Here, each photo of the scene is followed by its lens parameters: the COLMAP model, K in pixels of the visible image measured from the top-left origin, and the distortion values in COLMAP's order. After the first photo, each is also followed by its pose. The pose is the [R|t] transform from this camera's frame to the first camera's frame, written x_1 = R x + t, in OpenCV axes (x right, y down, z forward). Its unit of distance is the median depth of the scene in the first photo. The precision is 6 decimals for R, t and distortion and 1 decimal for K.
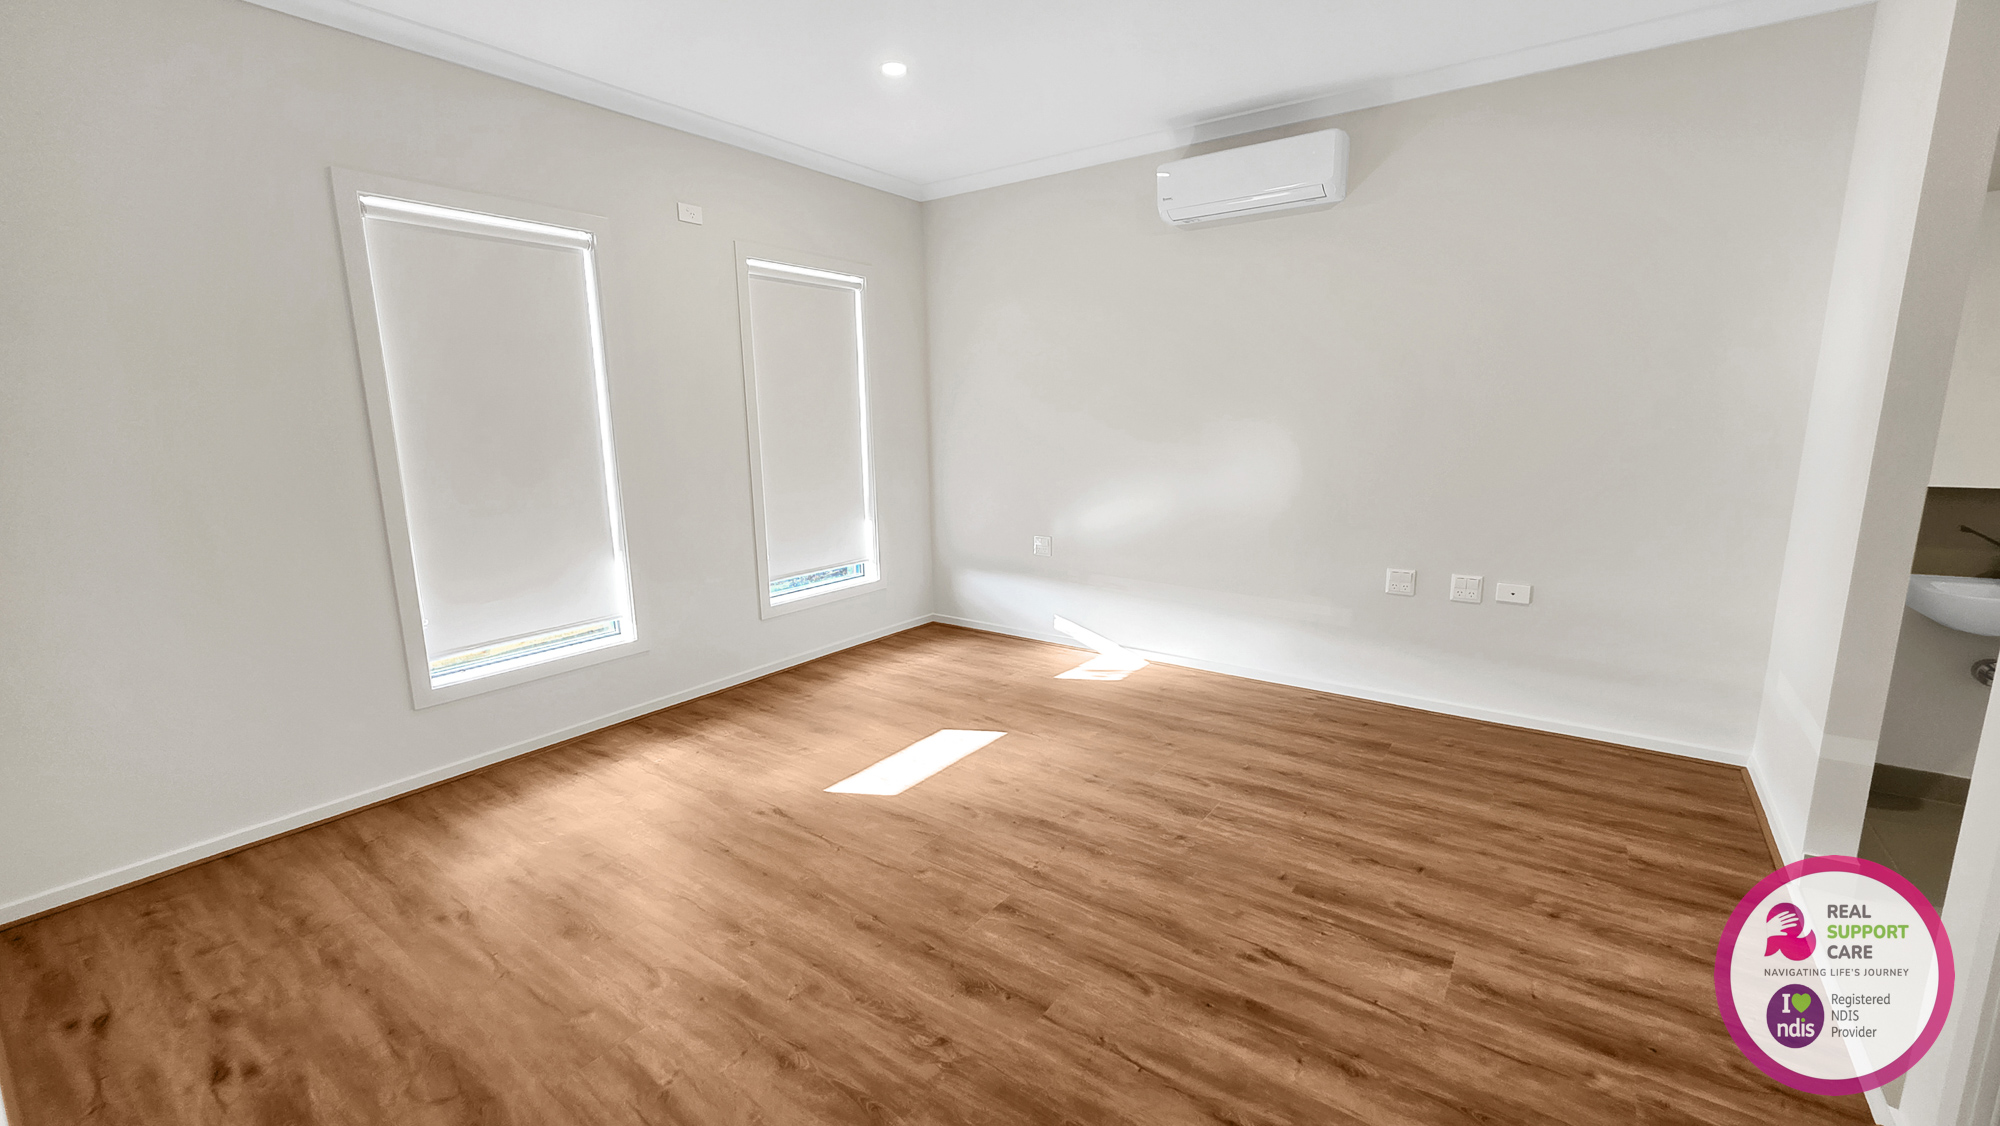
lens RADIAL K [[824.3, 0, 1000.0], [0, 824.3, 563.0], [0, 0, 1]] dist [-0.000895, 0.000111]
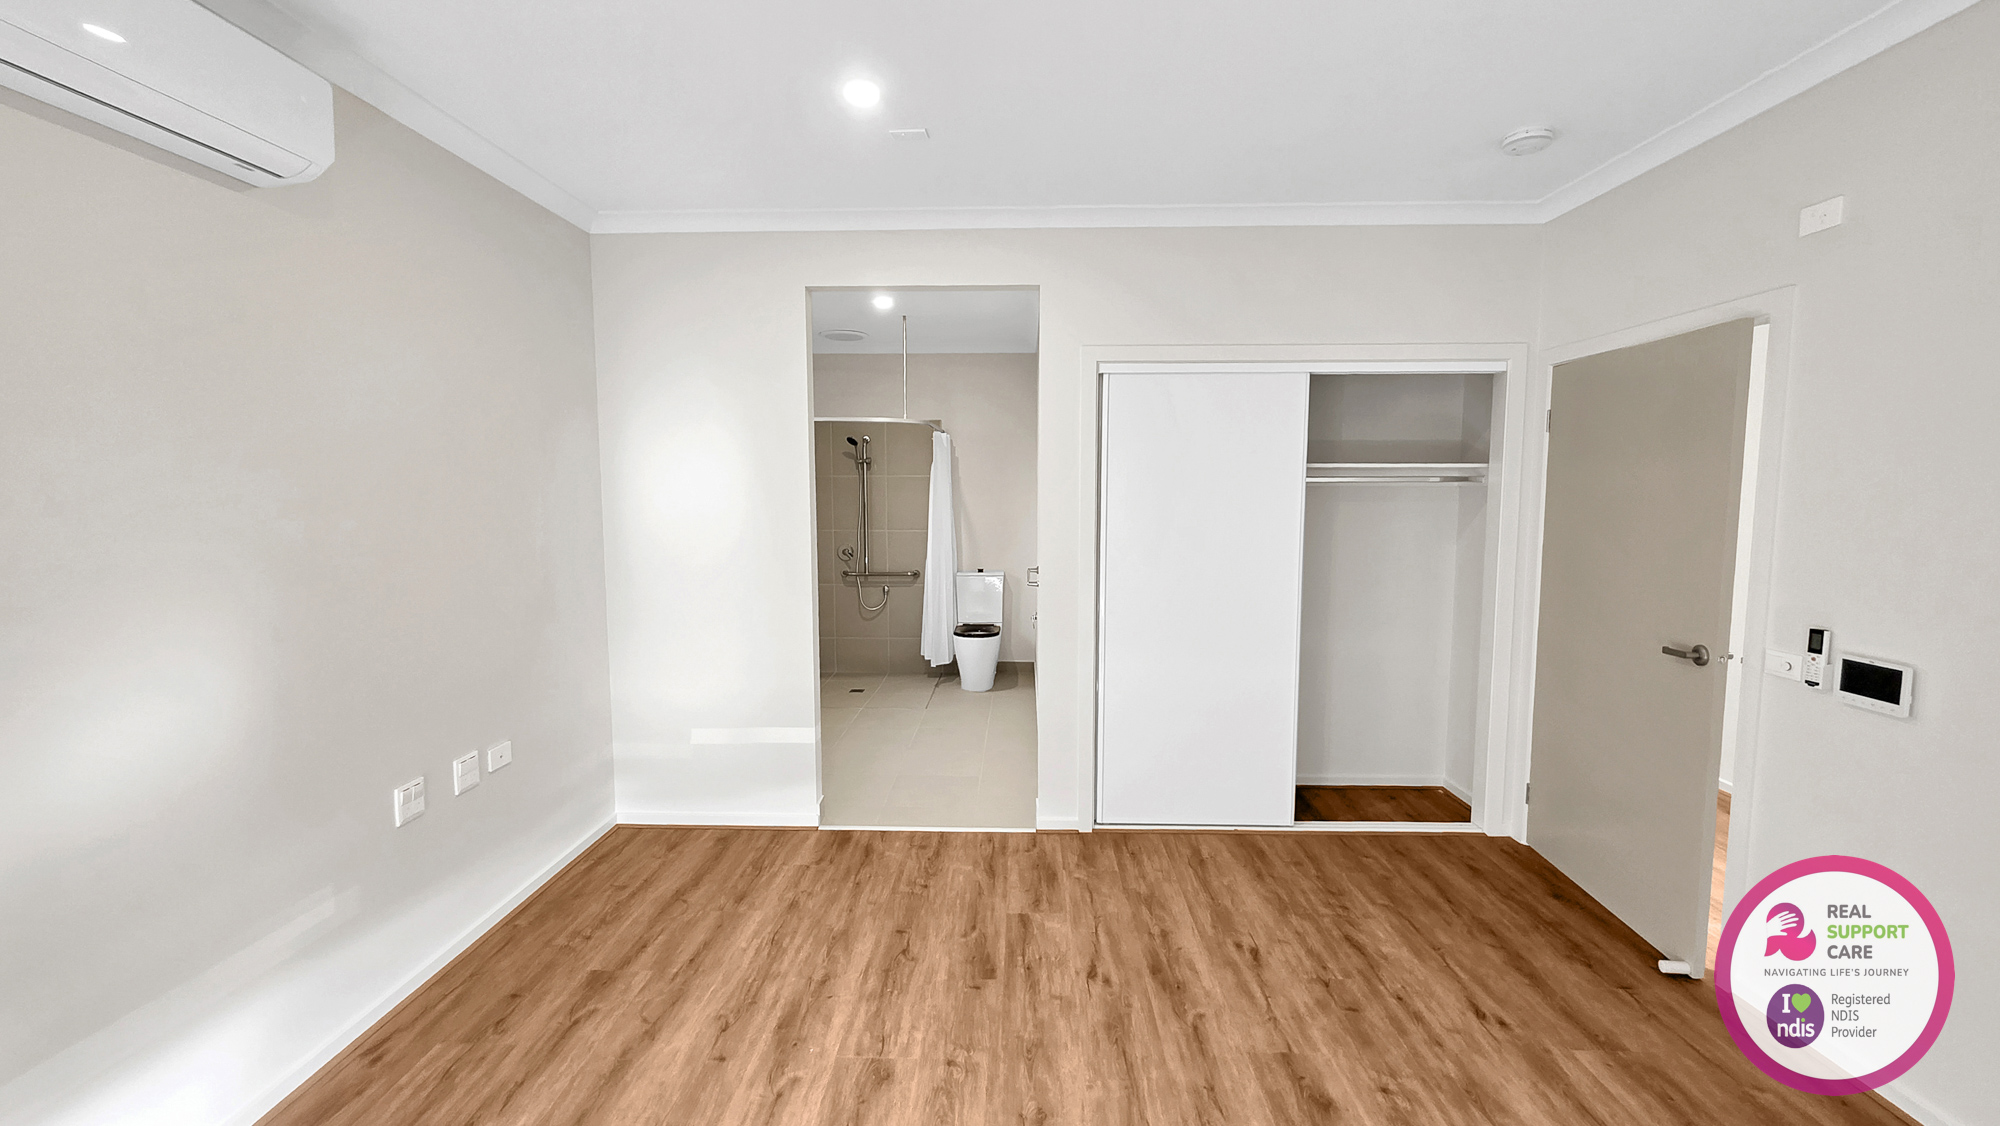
lens RADIAL K [[824.3, 0, 1000.0], [0, 824.3, 563.0], [0, 0, 1]] dist [-0.000895, 0.000111]
pose [[-0.564104, -0.057121, 0.823726, -0.524690], [0.156553, 0.972110, 0.174621, -0.333210], [-0.810727, 0.227462, -0.539429, 1.466588]]
